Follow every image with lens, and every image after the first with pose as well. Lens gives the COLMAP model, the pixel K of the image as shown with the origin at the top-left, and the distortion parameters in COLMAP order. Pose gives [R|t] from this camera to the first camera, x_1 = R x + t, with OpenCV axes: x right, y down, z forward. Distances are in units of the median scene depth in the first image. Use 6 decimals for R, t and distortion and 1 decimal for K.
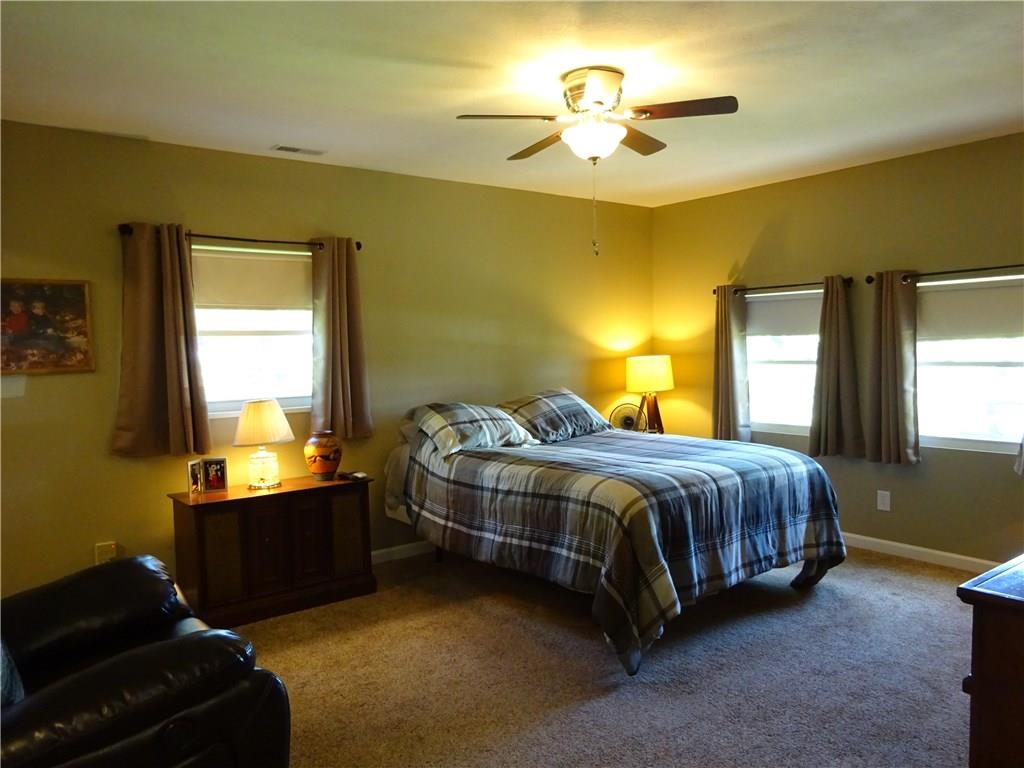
lens RADIAL K [[756.8, 0, 512.0], [0, 756.8, 384.0], [0, 0, 1]] dist [-0.000514, 0.000285]
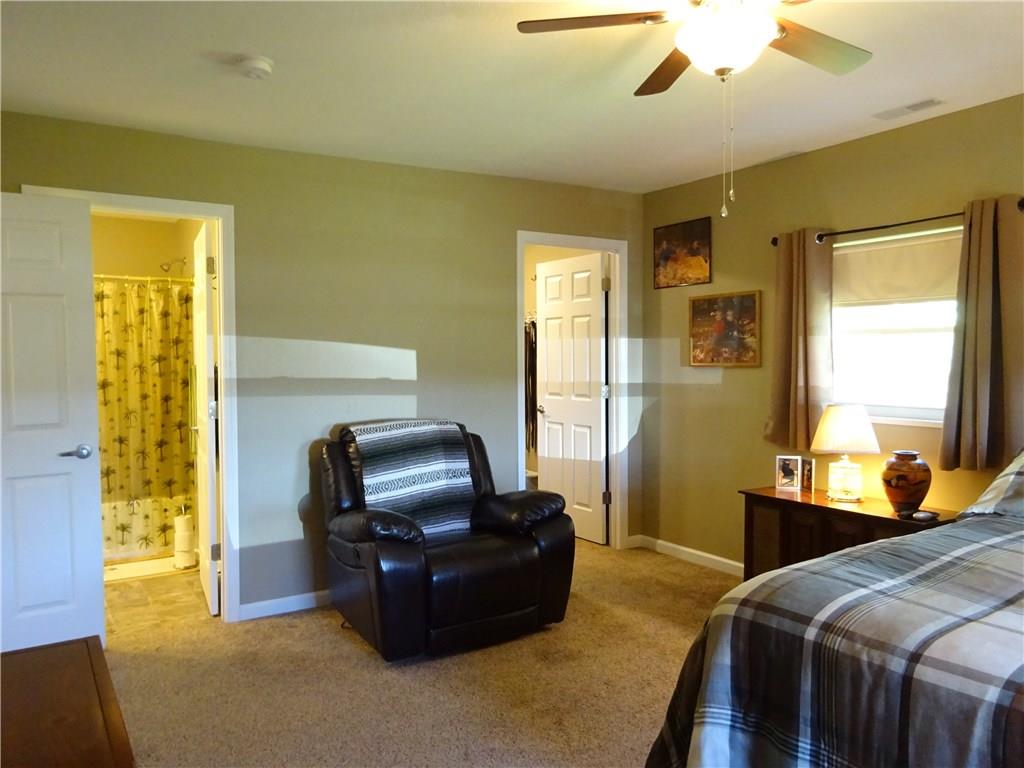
lens RADIAL K [[756.8, 0, 512.0], [0, 756.8, 384.0], [0, 0, 1]] dist [-0.000514, 0.000285]
pose [[-0.088794, 0.057193, -0.994407, 0.667257], [-0.042240, 0.997236, 0.061127, -0.046710], [0.995154, 0.047432, -0.086132, 0.733953]]
